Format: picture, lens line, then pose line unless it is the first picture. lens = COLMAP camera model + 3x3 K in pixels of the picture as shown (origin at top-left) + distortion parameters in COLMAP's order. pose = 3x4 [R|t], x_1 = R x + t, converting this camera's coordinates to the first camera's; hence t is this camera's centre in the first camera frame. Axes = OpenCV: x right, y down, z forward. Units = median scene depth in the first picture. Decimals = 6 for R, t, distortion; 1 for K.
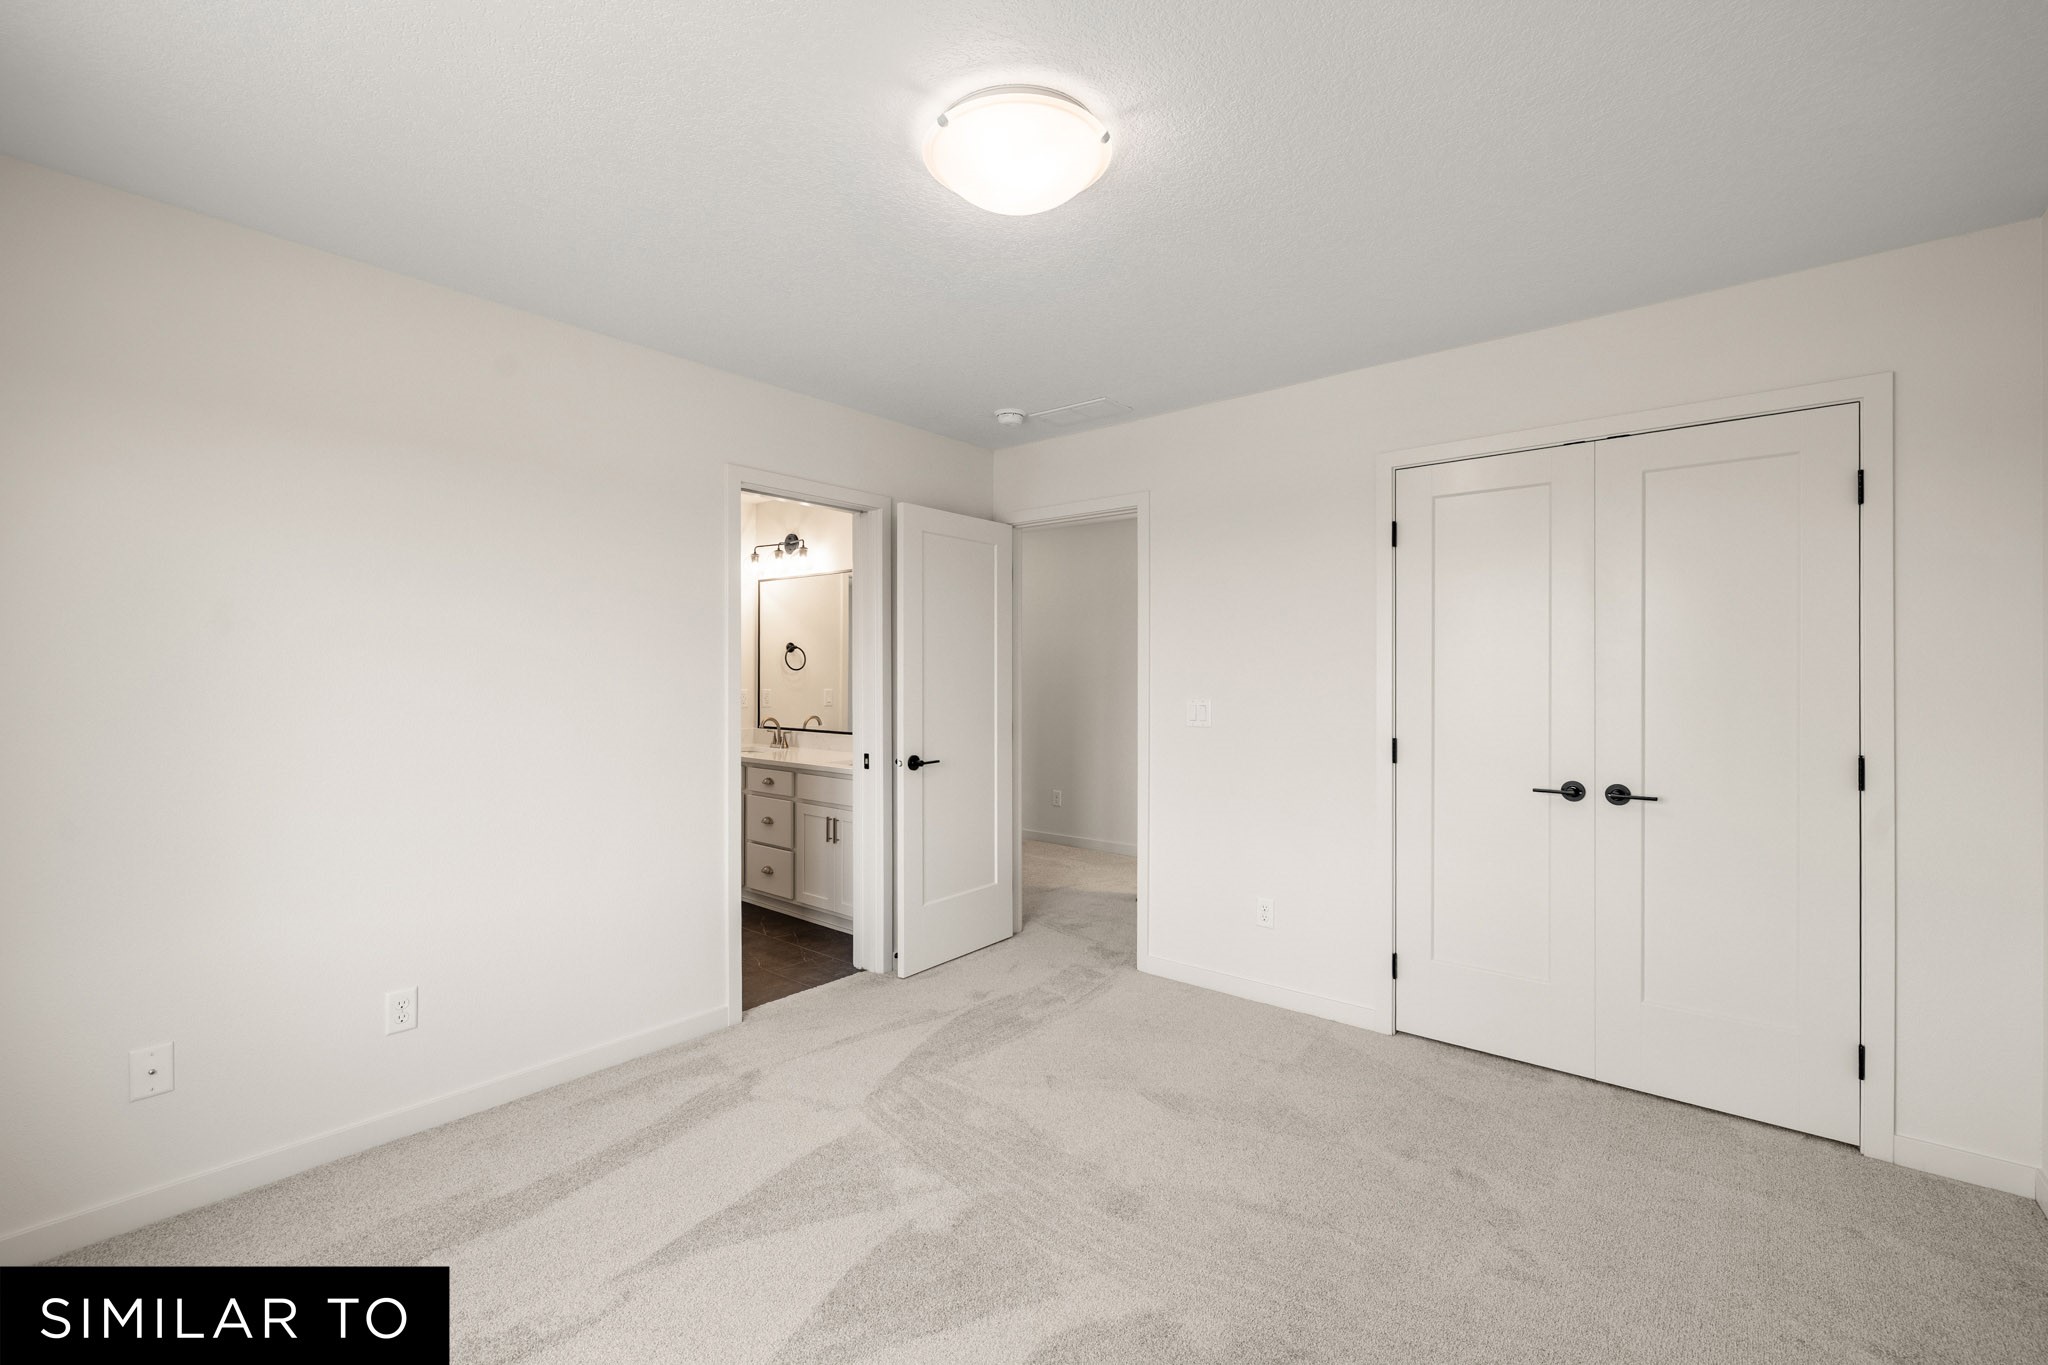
lens RADIAL K [[869.2, 0, 1025.1], [0, 869.2, 661.2], [0, 0, 1]] dist [0.002267, 0.000168]
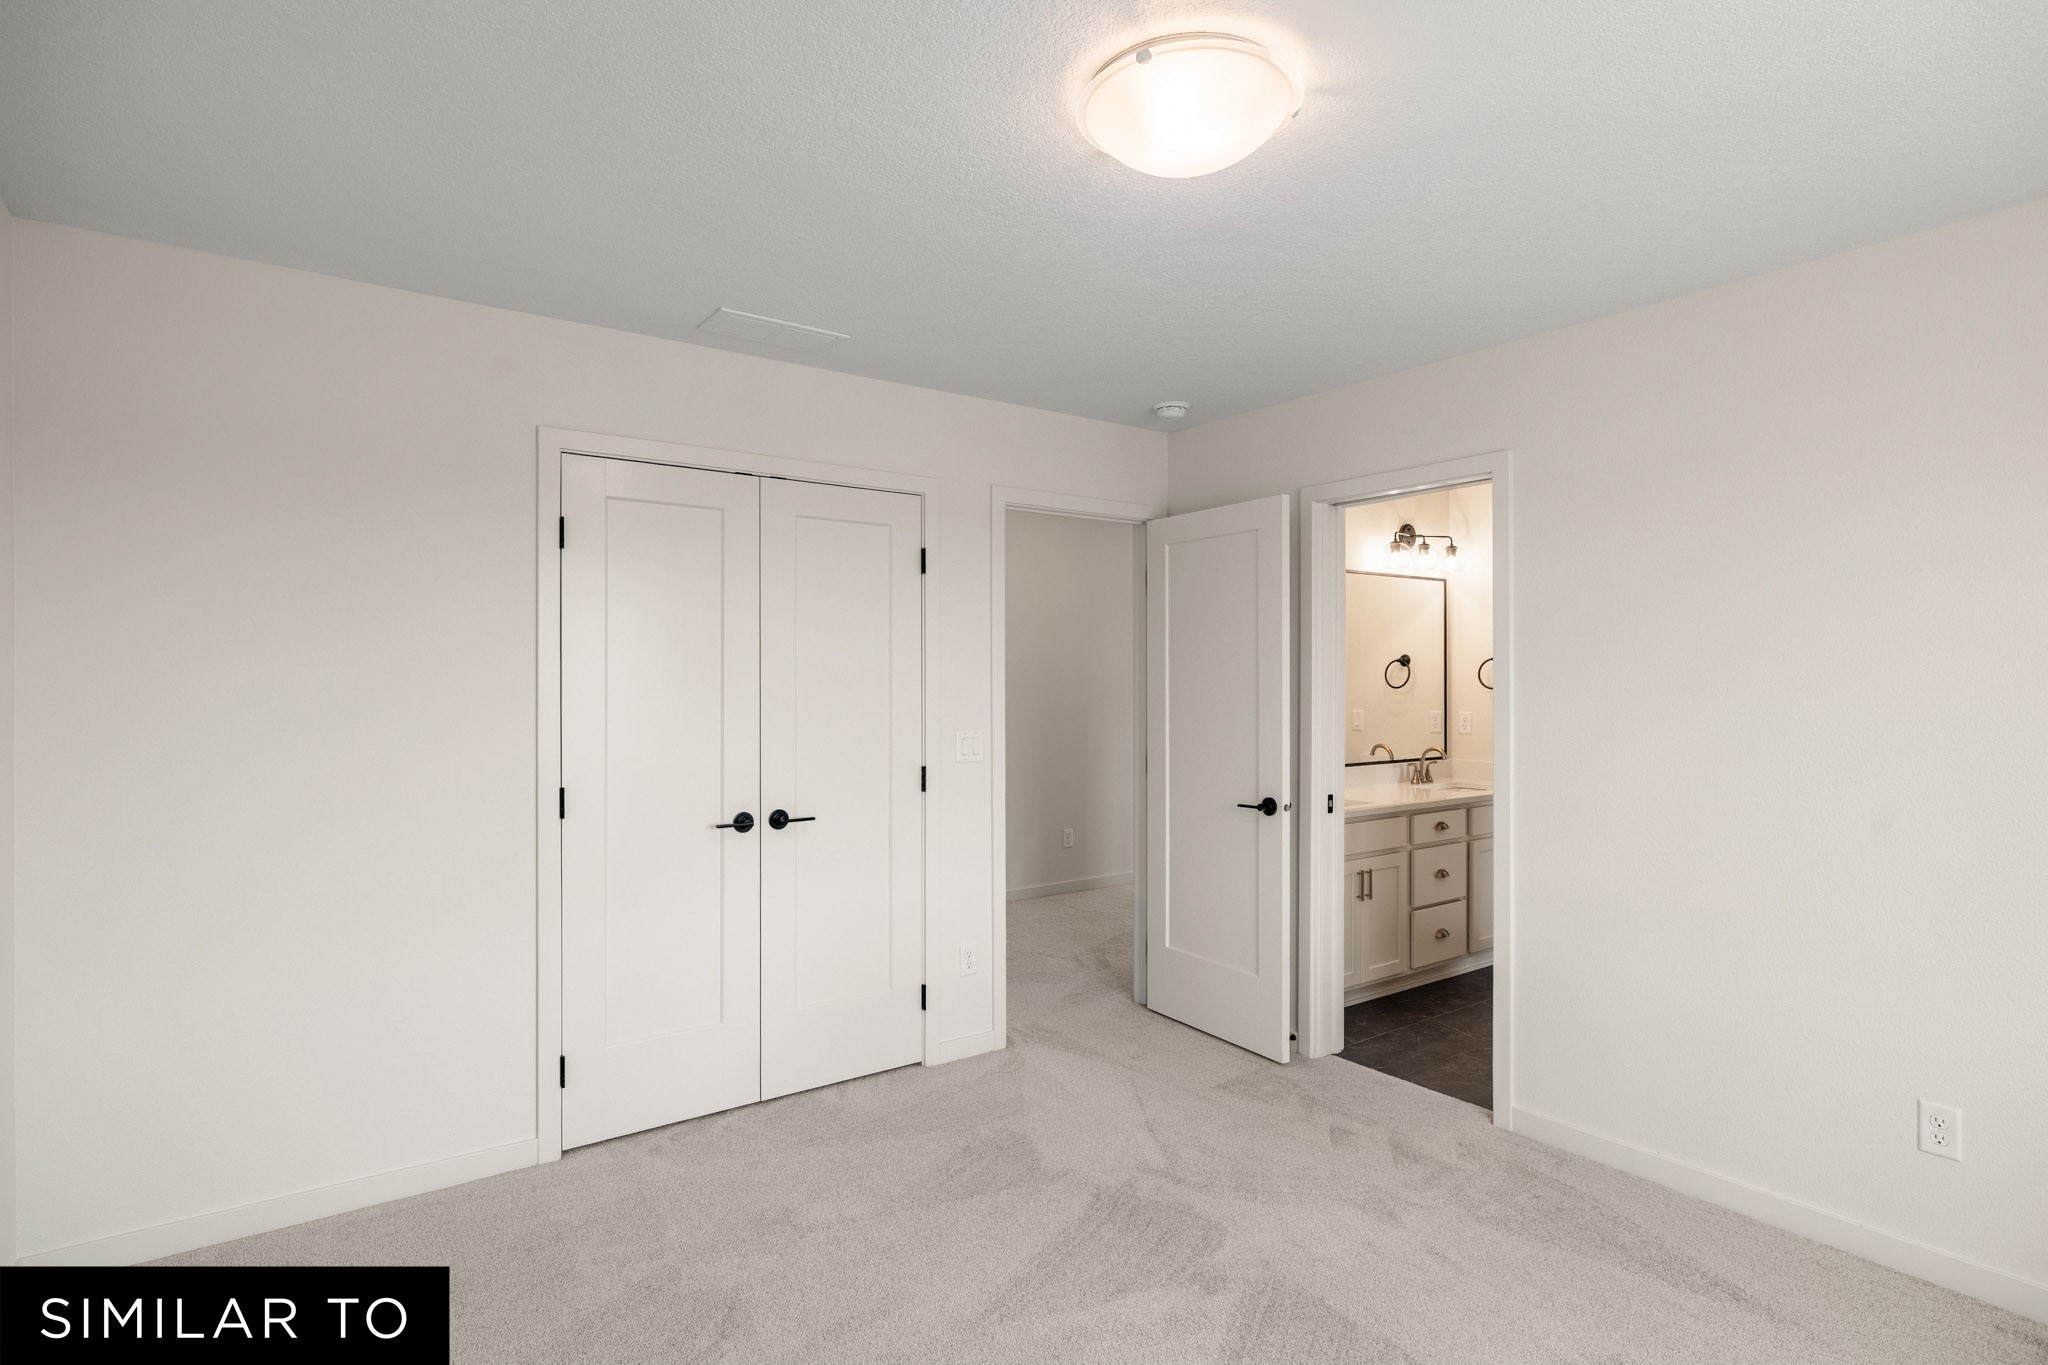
lens RADIAL K [[1048.1, 0, 1035.1], [0, 1048.1, 697.6], [0, 0, 1]] dist [0.002139, 0.000163]
pose [[0.235263, 0.002174, 0.971929, -1.103623], [-0.002934, 0.999995, -0.001526, 0.016699], [-0.971927, -0.002492, 0.235268, 0.936408]]
